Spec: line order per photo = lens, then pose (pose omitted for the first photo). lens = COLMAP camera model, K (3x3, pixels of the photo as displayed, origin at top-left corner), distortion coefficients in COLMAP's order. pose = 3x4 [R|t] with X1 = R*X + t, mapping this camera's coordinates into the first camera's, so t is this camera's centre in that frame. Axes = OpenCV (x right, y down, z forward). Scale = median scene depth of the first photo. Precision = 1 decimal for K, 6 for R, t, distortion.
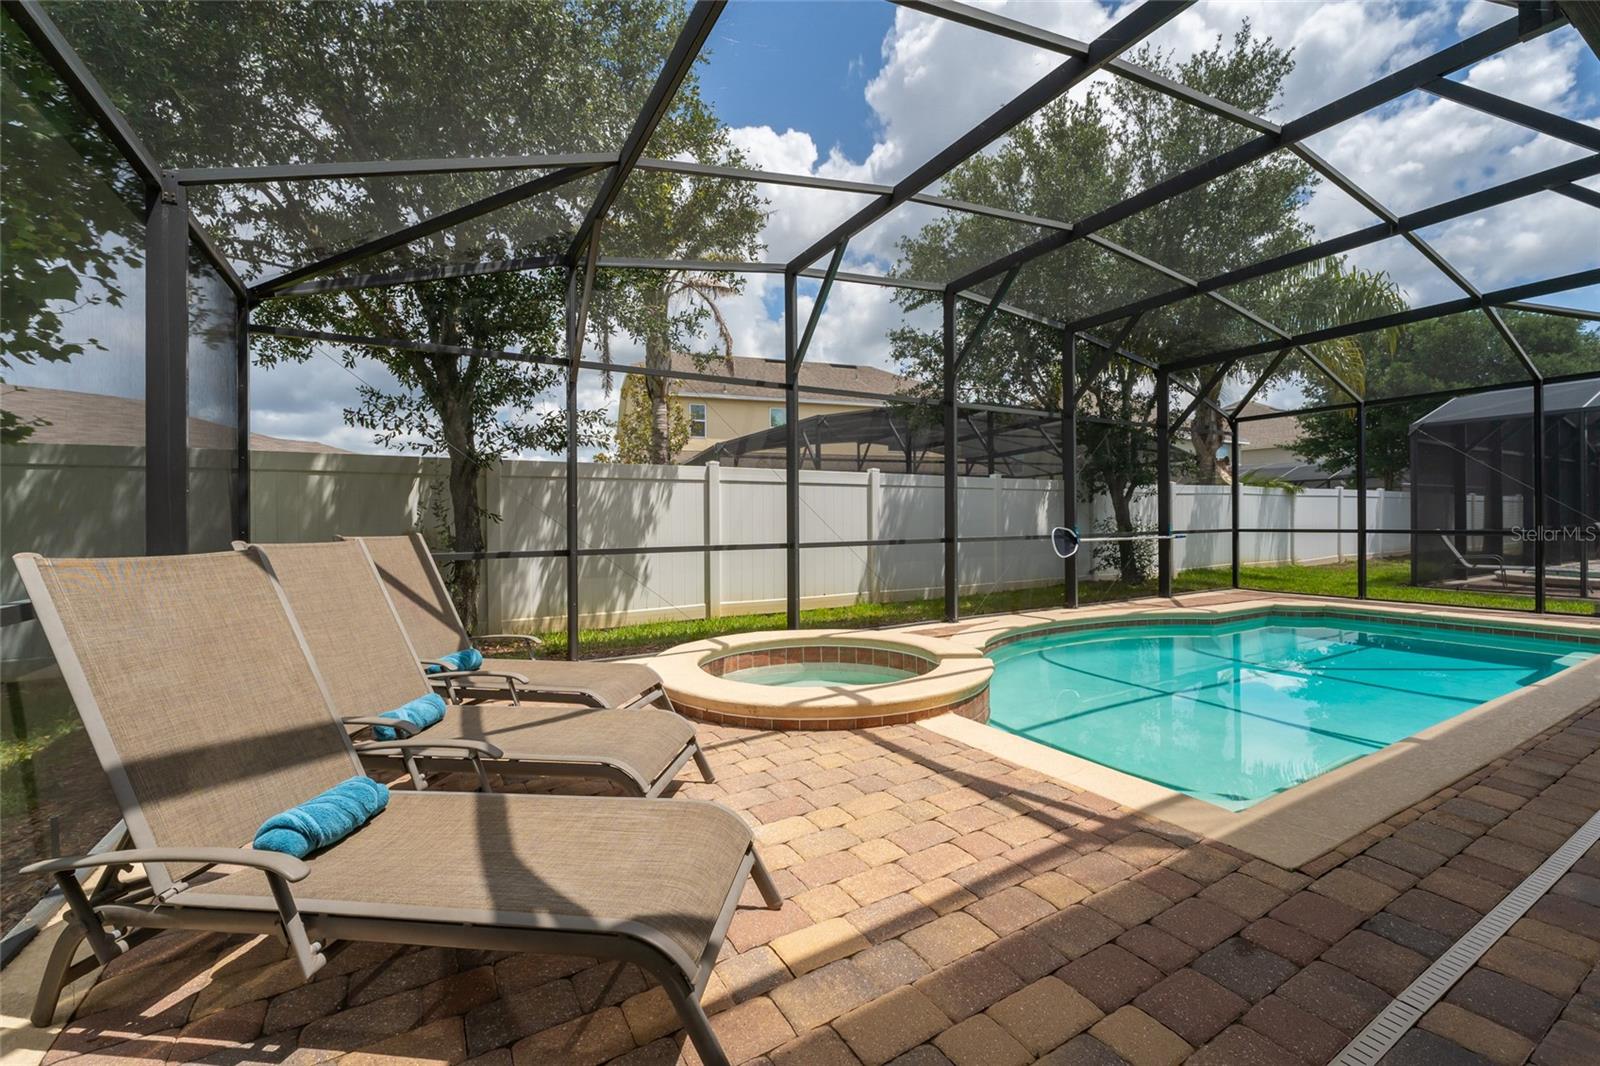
lens RADIAL K [[647.5, 0, 808.6], [0, 647.5, 532.5], [0, 0, 1]] dist [-0.000834, -0.000112]
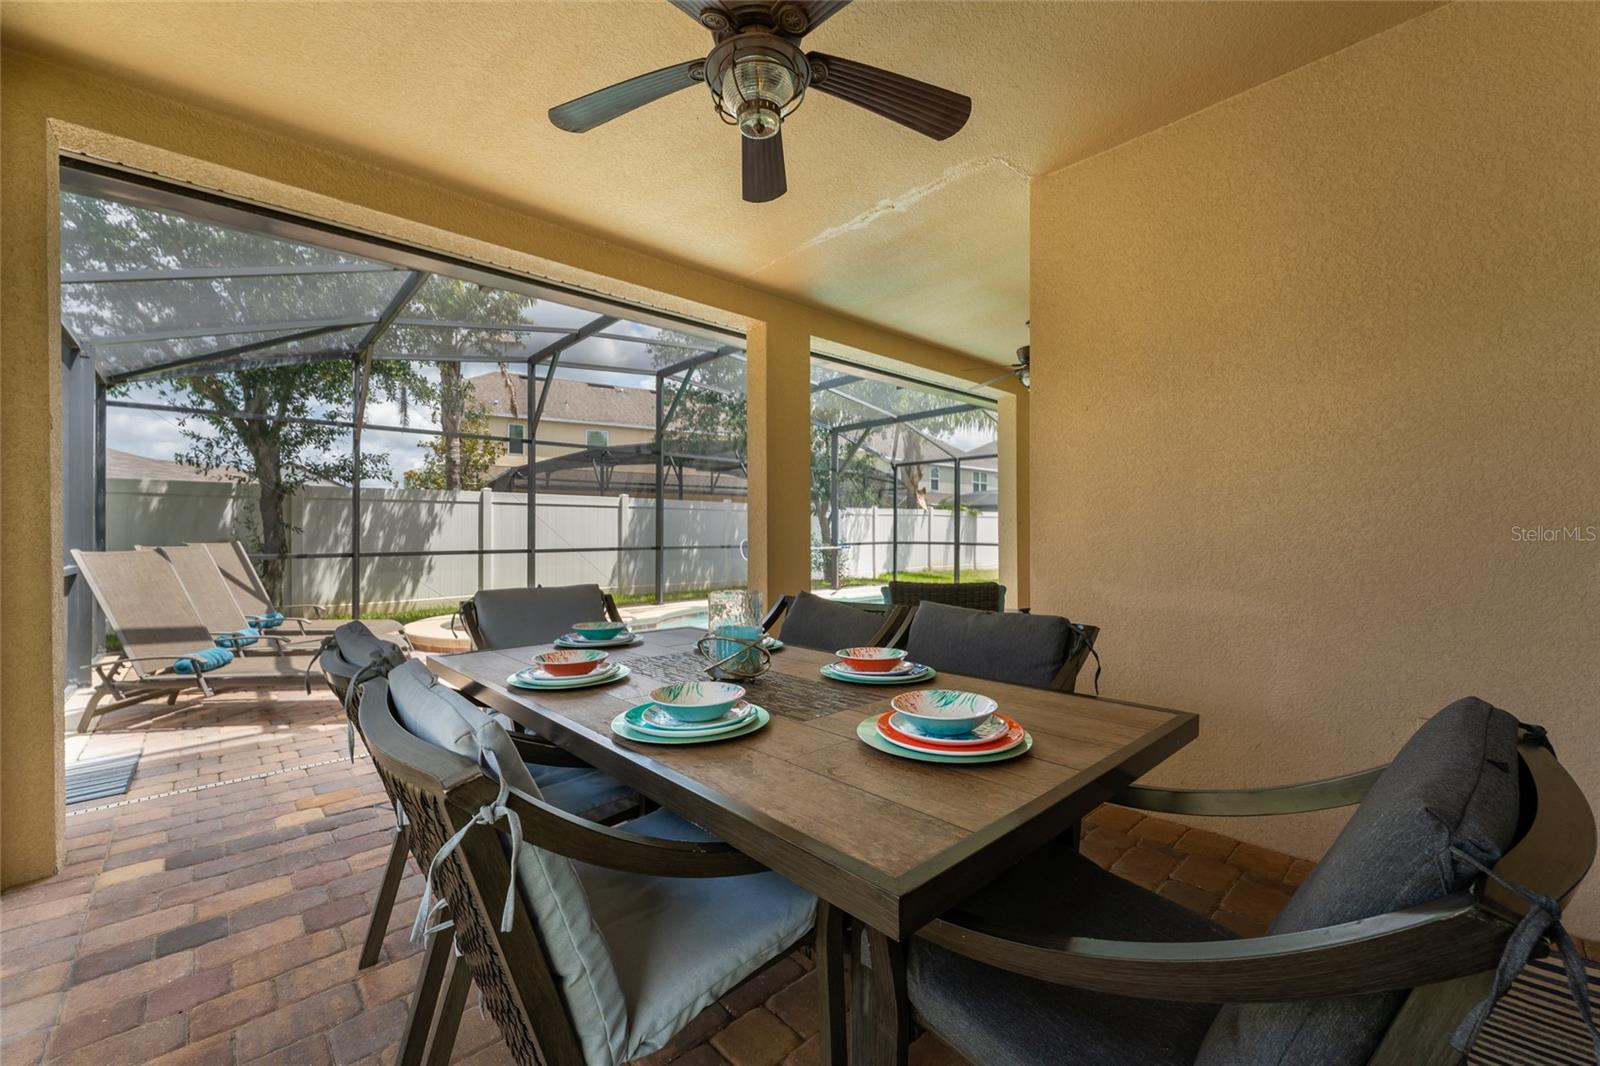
lens RADIAL K [[640.9, 0, 801.6], [0, 640.9, 538.1], [0, 0, 1]] dist [0.000991, 0.000392]
pose [[0.979826, 0.008062, 0.199692, 0.289523], [-0.007077, 0.999959, -0.005646, -0.005132], [-0.199729, 0.004119, 0.979843, -0.542141]]
